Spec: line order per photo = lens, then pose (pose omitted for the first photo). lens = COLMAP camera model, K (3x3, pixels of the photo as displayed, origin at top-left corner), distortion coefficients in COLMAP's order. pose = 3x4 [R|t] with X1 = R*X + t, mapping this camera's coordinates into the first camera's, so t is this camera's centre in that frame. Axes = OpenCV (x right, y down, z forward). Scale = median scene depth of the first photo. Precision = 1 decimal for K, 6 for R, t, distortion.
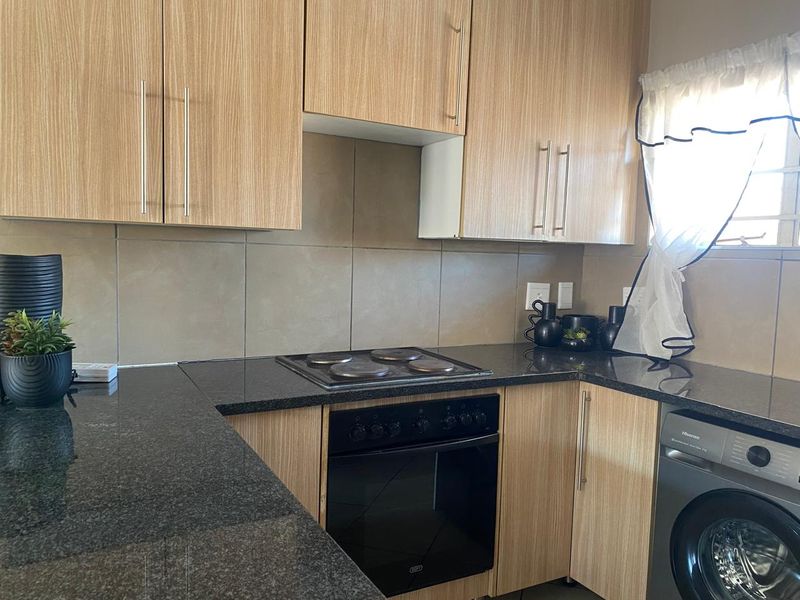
lens RADIAL K [[611.2, 0, 399.4], [0, 611.2, 303.9], [0, 0, 1]] dist [0.044317, -0.055930]
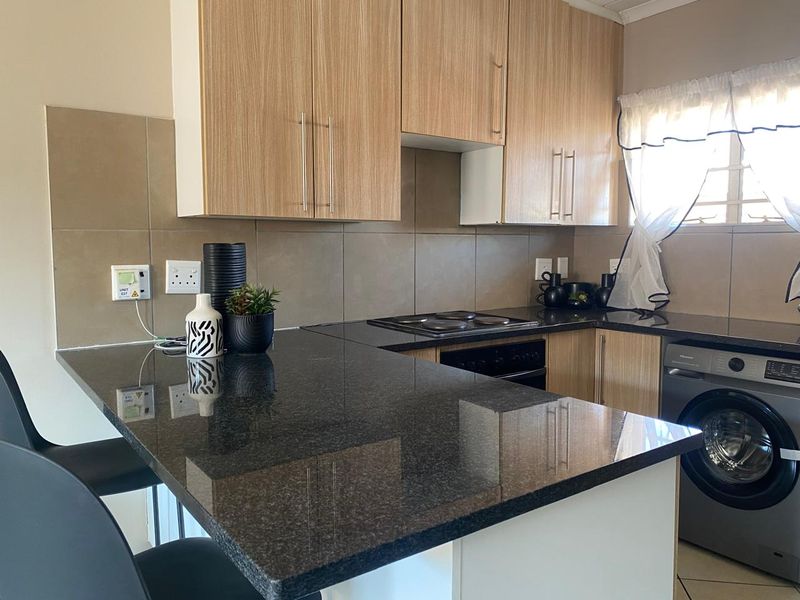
lens RADIAL K [[603.0, 0, 407.2], [0, 603.0, 289.8], [0, 0, 1]] dist [0.045295, -0.058011]
pose [[0.990533, -0.040464, 0.131172, -0.291009], [0.040889, 0.999164, -0.000549, 0.026903], [-0.131040, 0.005907, 0.991359, -0.262297]]
